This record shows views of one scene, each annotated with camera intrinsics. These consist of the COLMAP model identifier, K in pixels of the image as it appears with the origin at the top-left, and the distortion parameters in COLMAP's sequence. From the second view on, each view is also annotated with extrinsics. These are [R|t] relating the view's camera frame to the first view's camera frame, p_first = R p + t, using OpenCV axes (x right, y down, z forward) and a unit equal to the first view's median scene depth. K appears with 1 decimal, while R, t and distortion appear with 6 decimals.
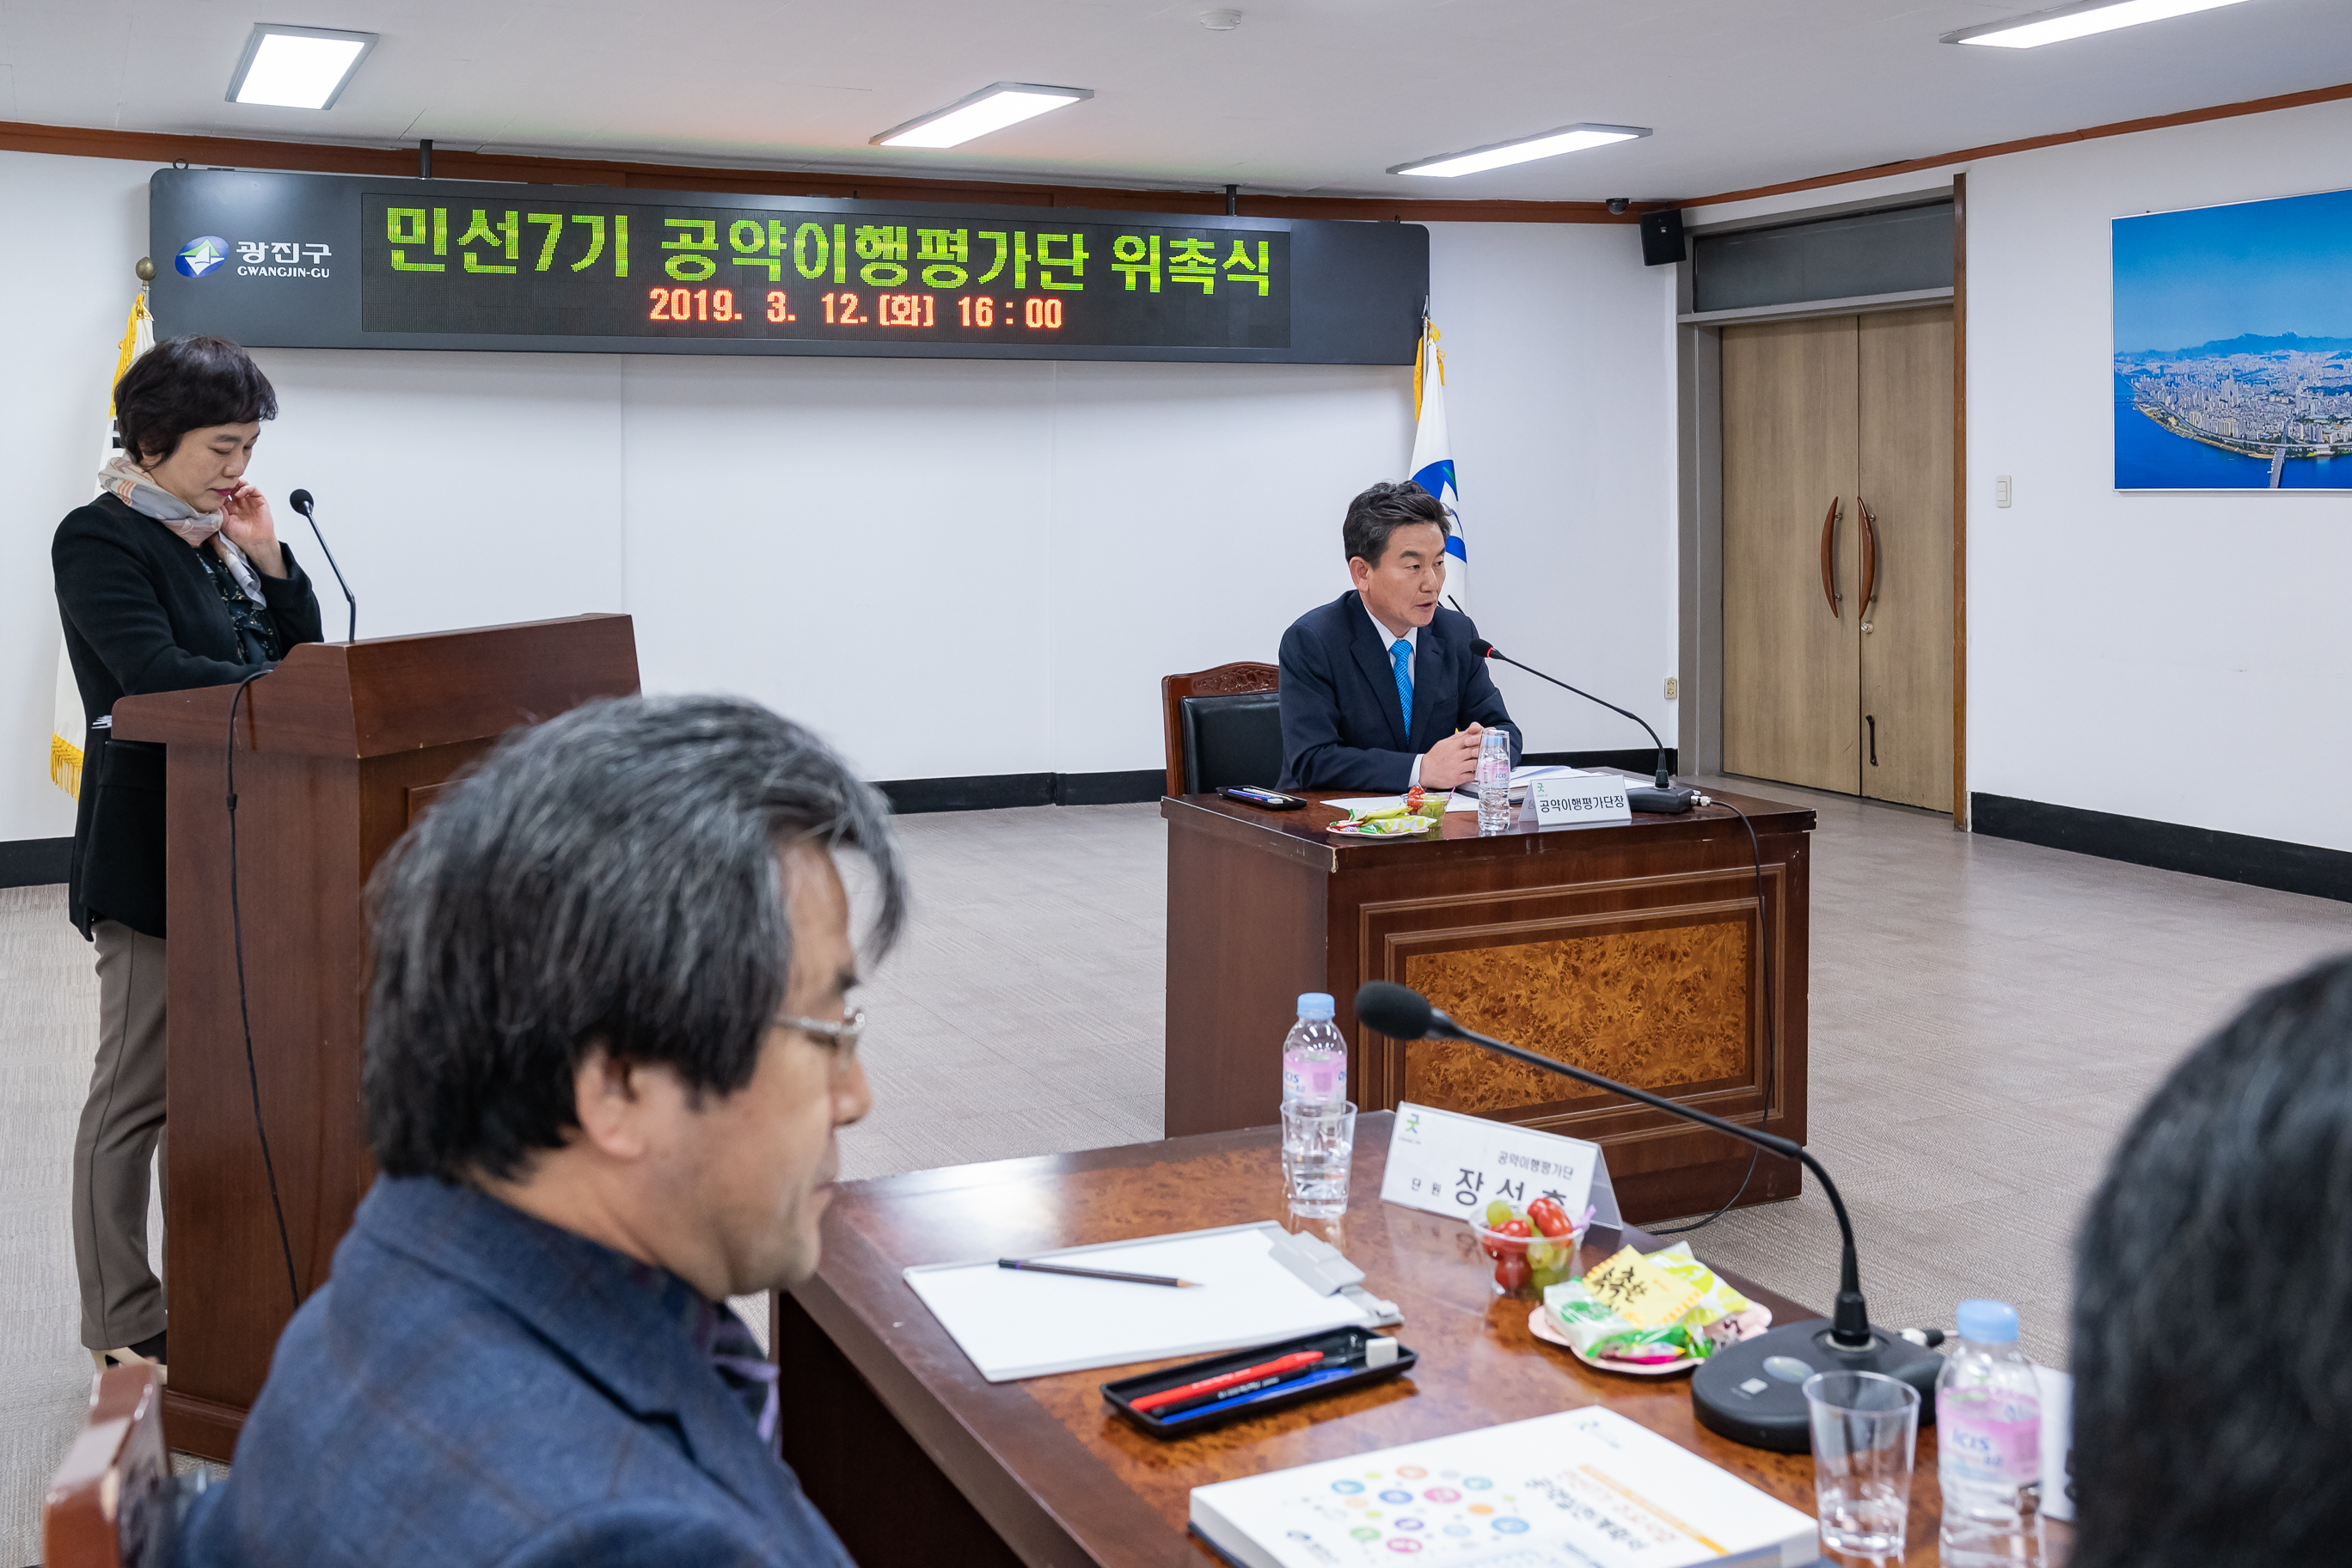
lens RADIAL K [[2383.1, 0, 1213.2], [0, 2383.1, 482.0], [0, 0, 1]] dist [-0.007802, 0.000000]
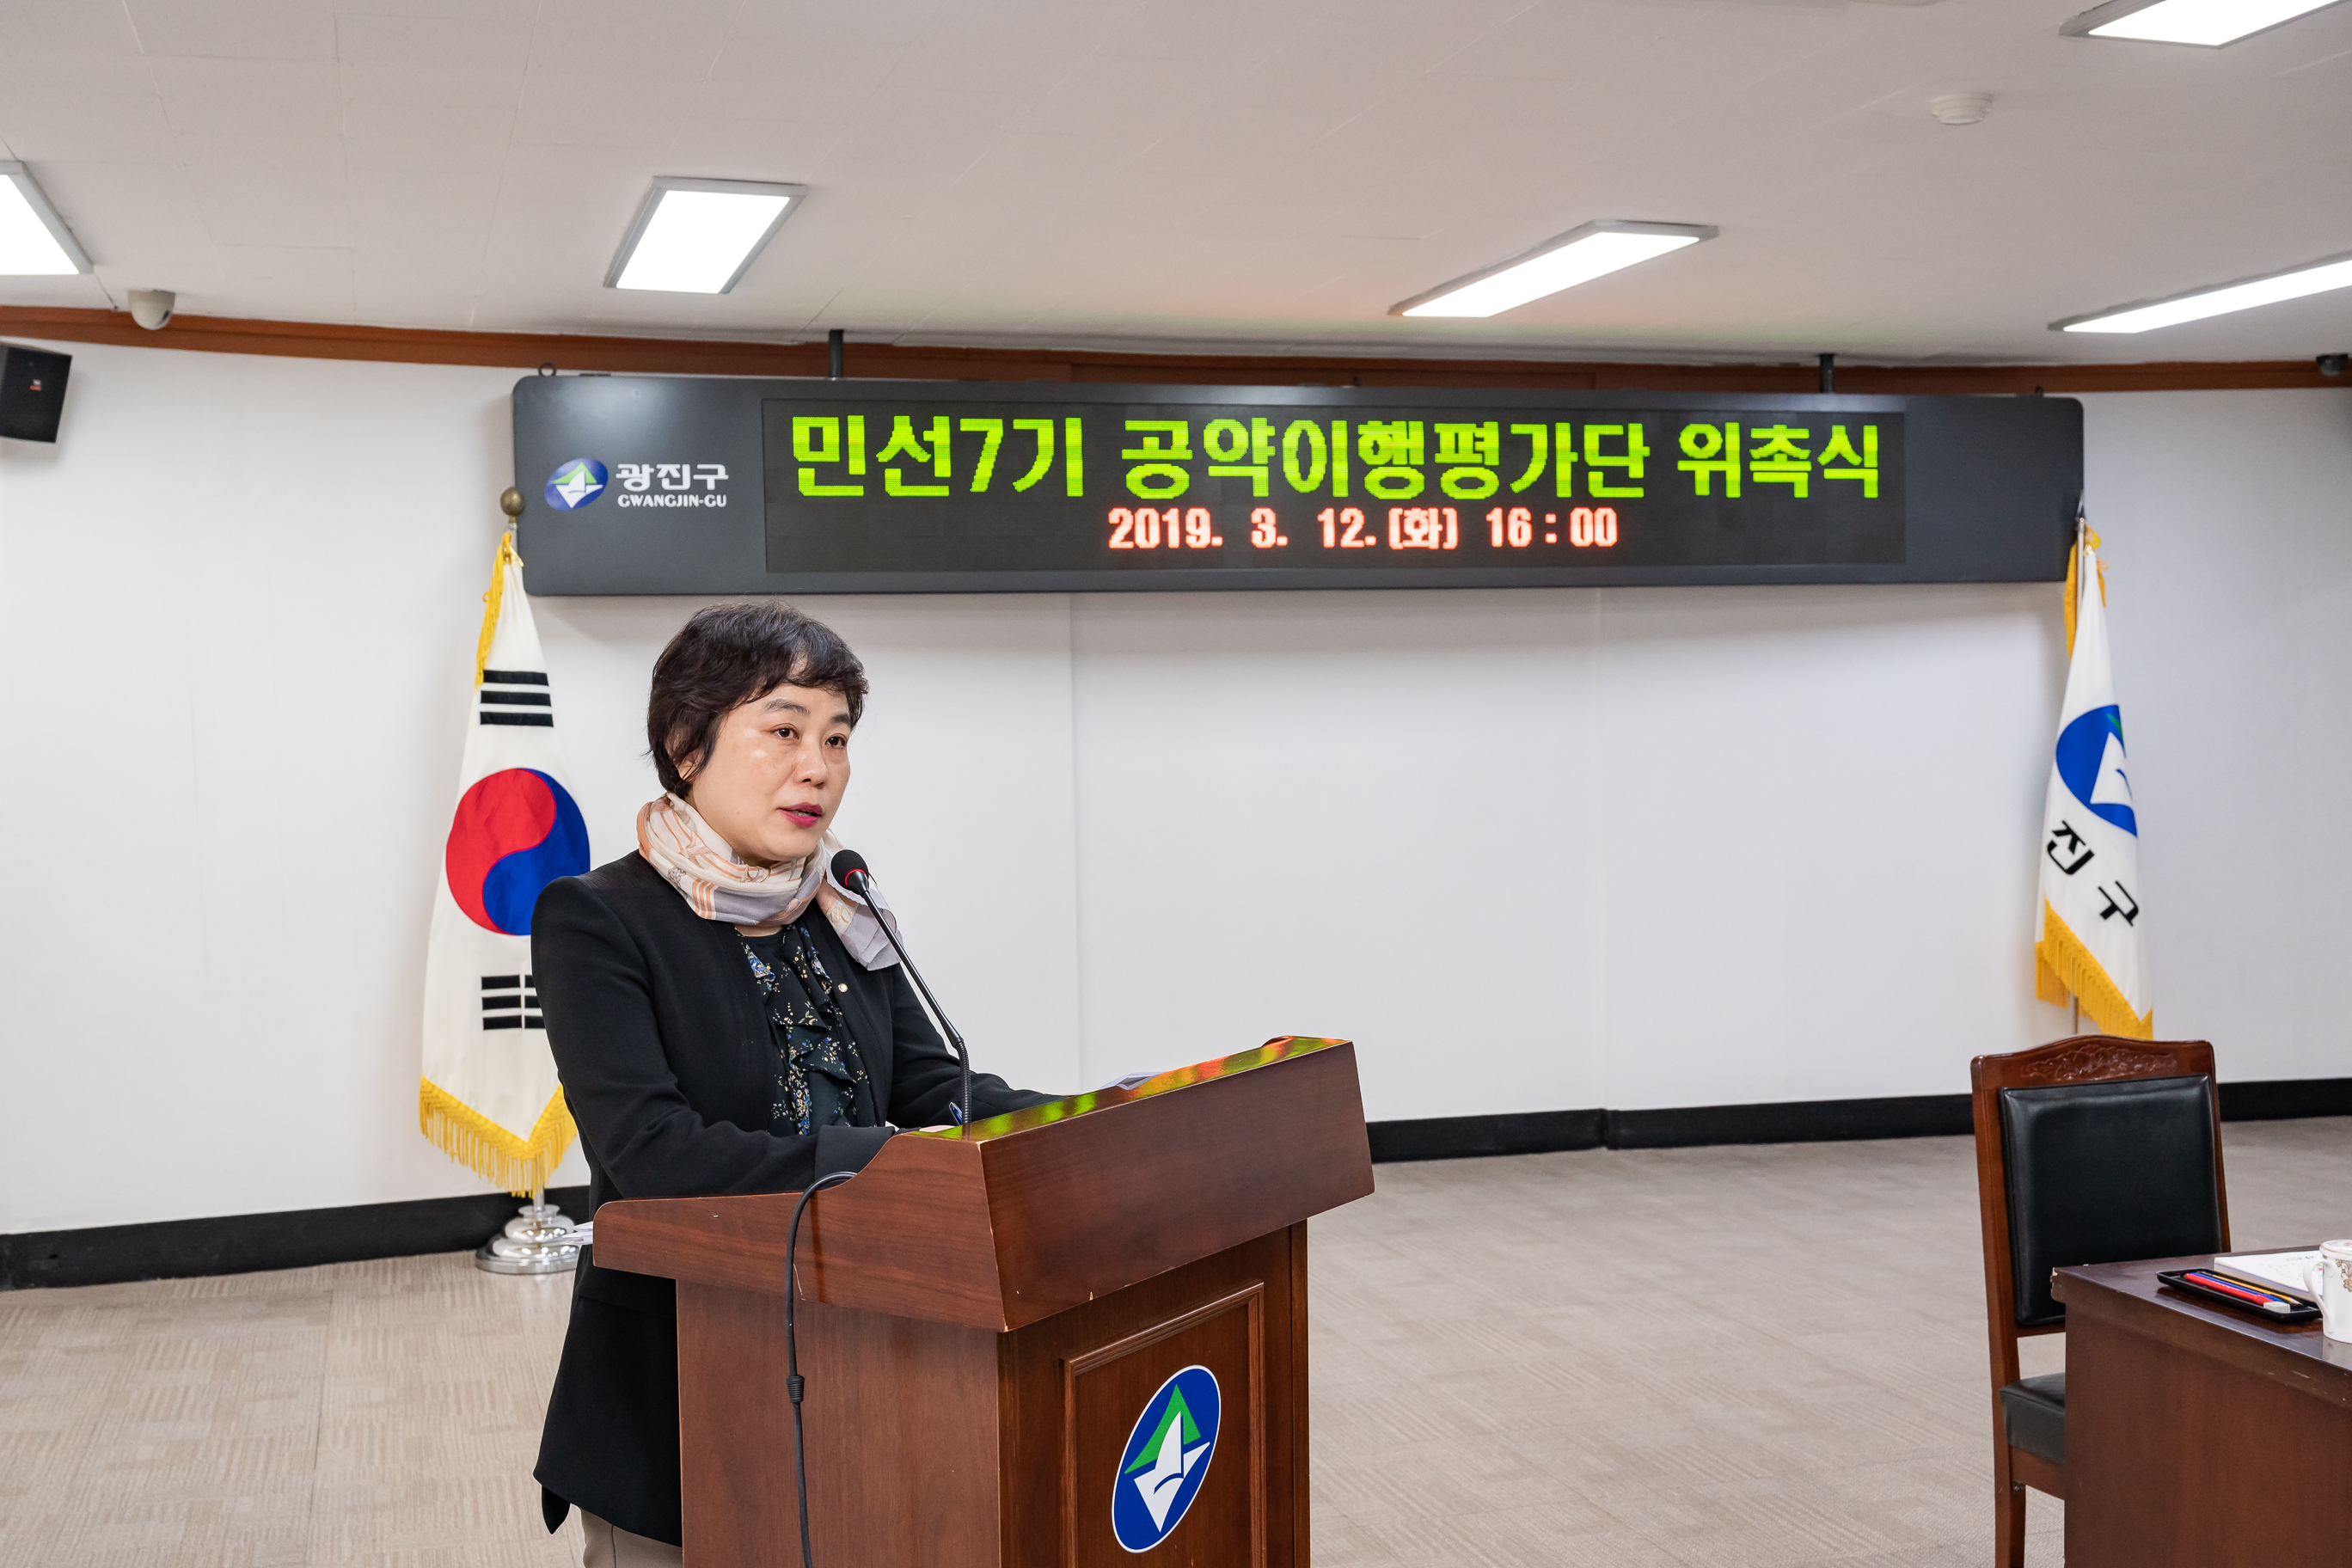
lens RADIAL K [[2634.0, 0, 1187.8], [0, 2634.0, 776.0], [0, 0, 1]] dist [0.001630, 0.000000]
pose [[0.988047, -0.011864, -0.153693, -0.078455], [0.015611, 0.999609, 0.023192, -0.012463], [0.153357, -0.025314, 0.987846, 0.136707]]
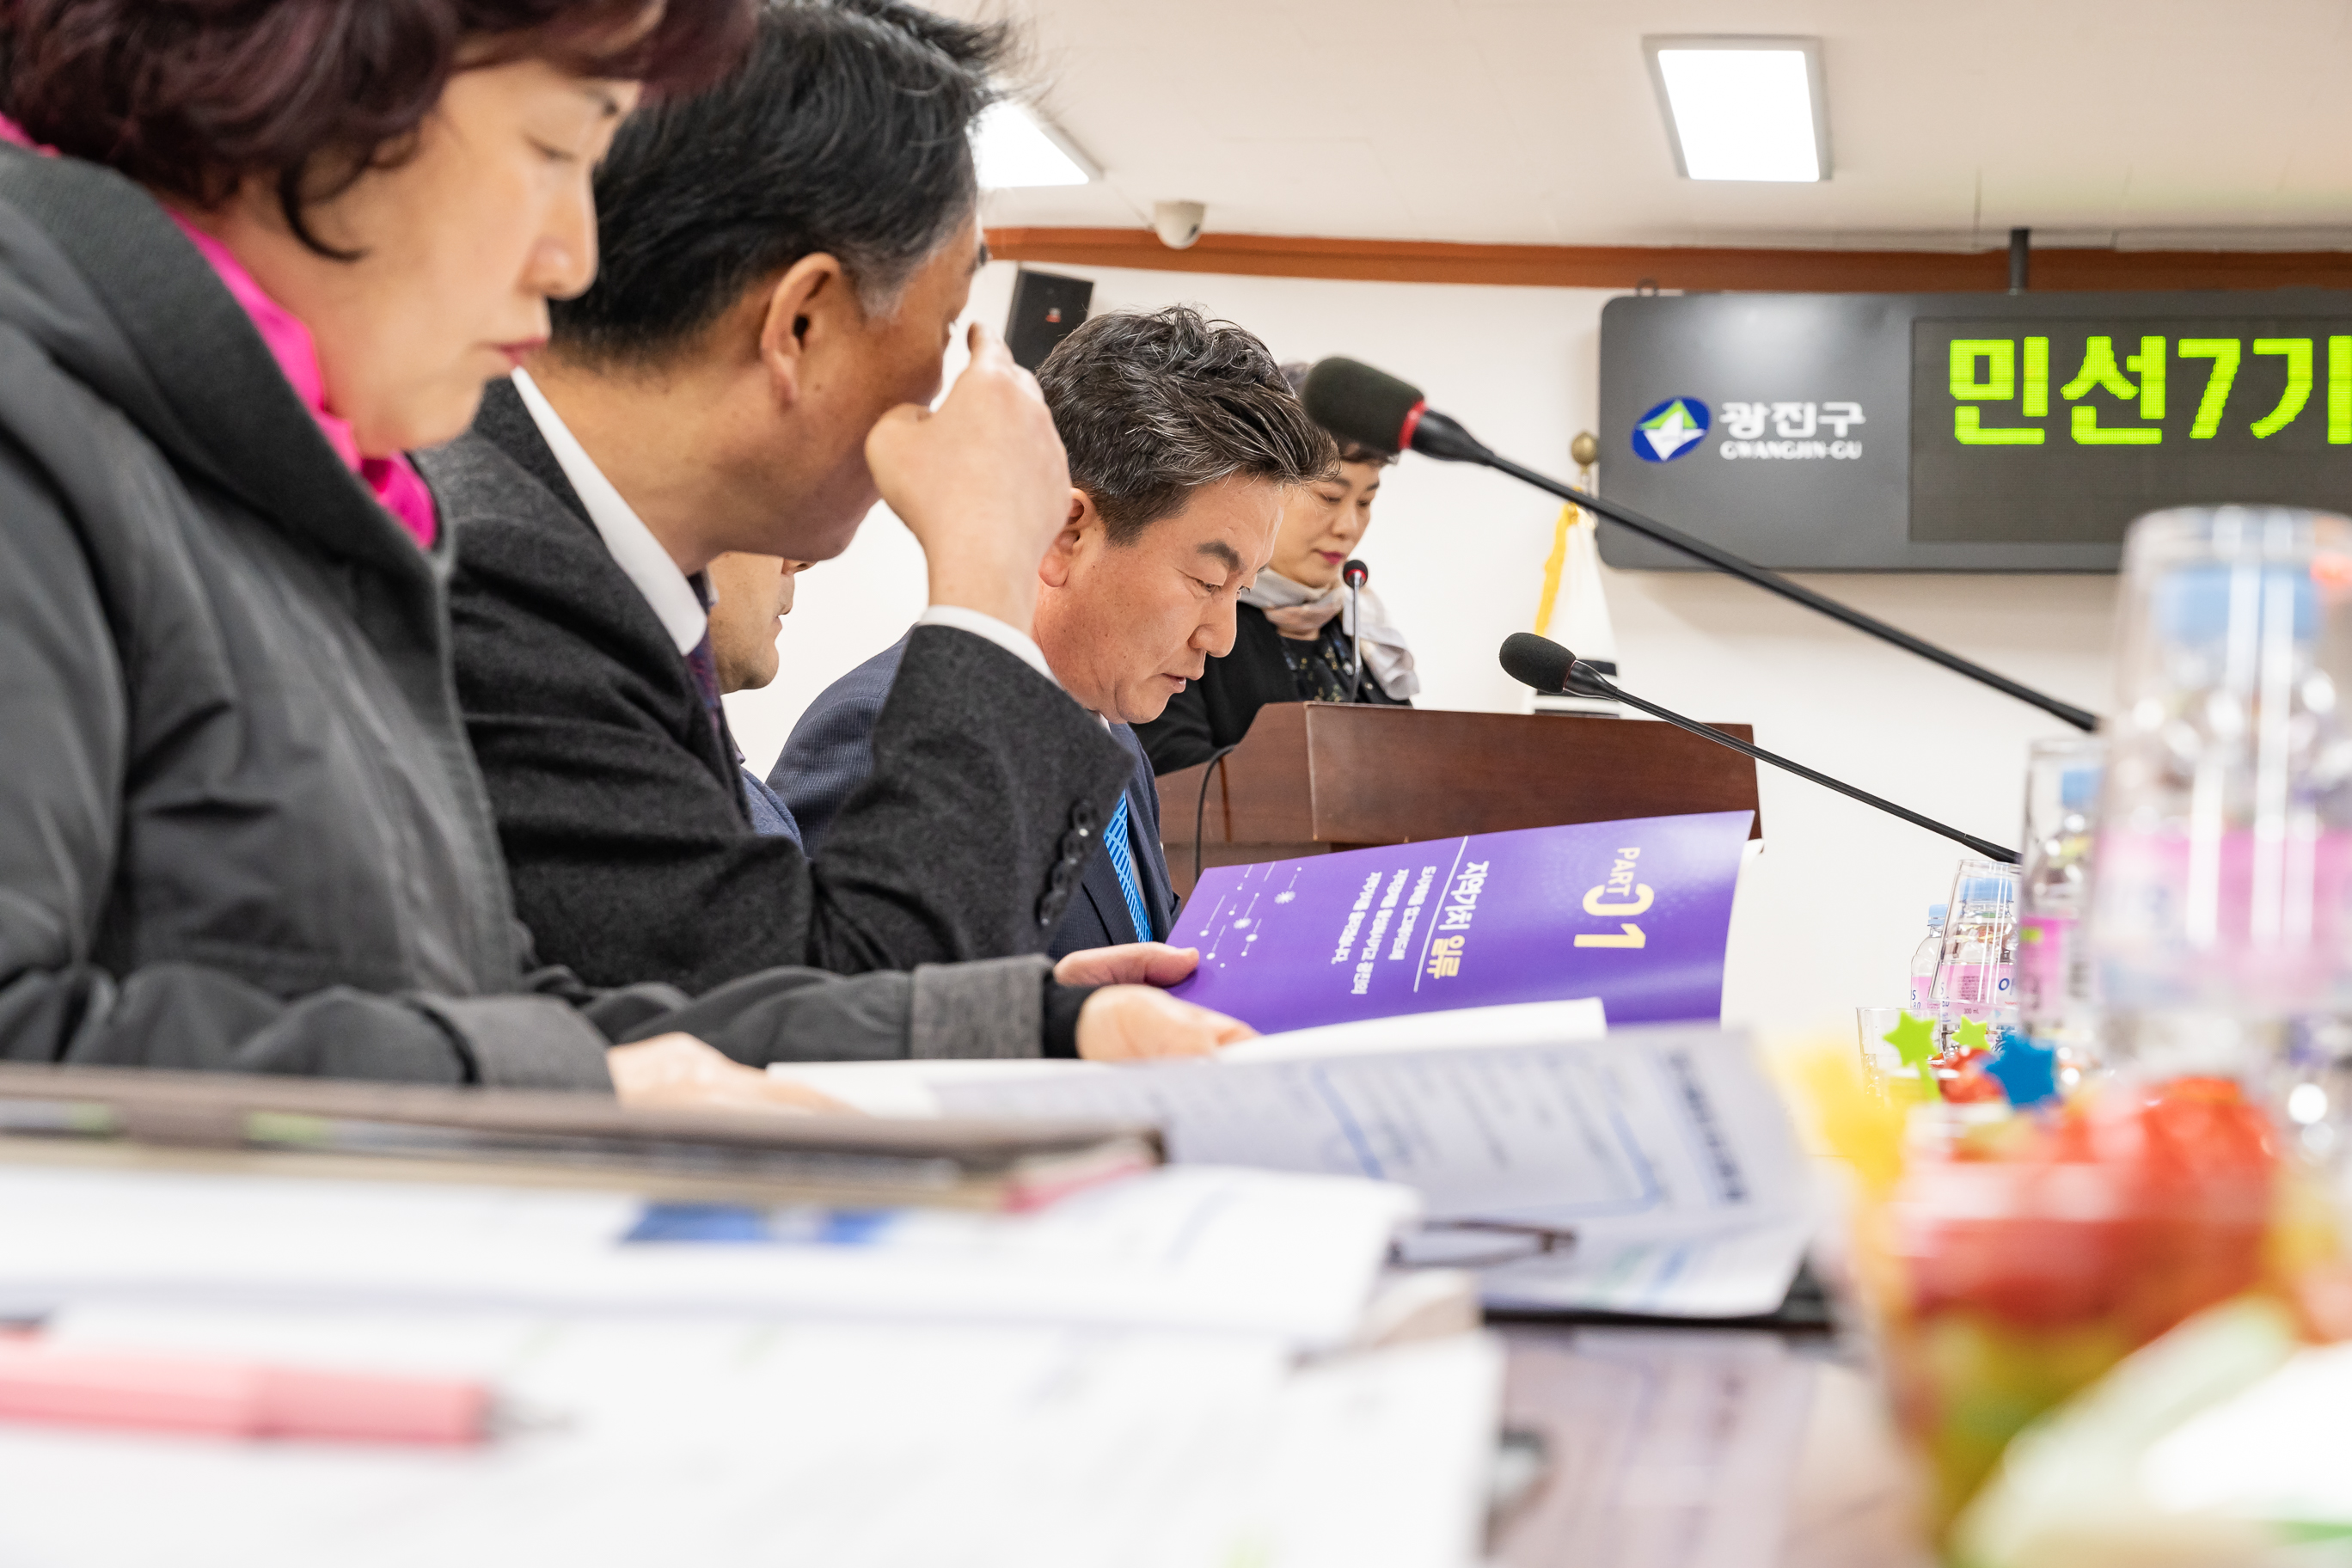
lens RADIAL K [[5039.5, 0, 1082.3], [0, 5039.5, 733.5], [0, 0, 1]] dist [0.027430, 0.000000]
pose [[0.819762, -0.009074, -0.572632, 0.211075], [-0.025863, 0.998268, -0.052844, 0.059694], [0.572120, 0.058130, 0.818108, -0.187582]]
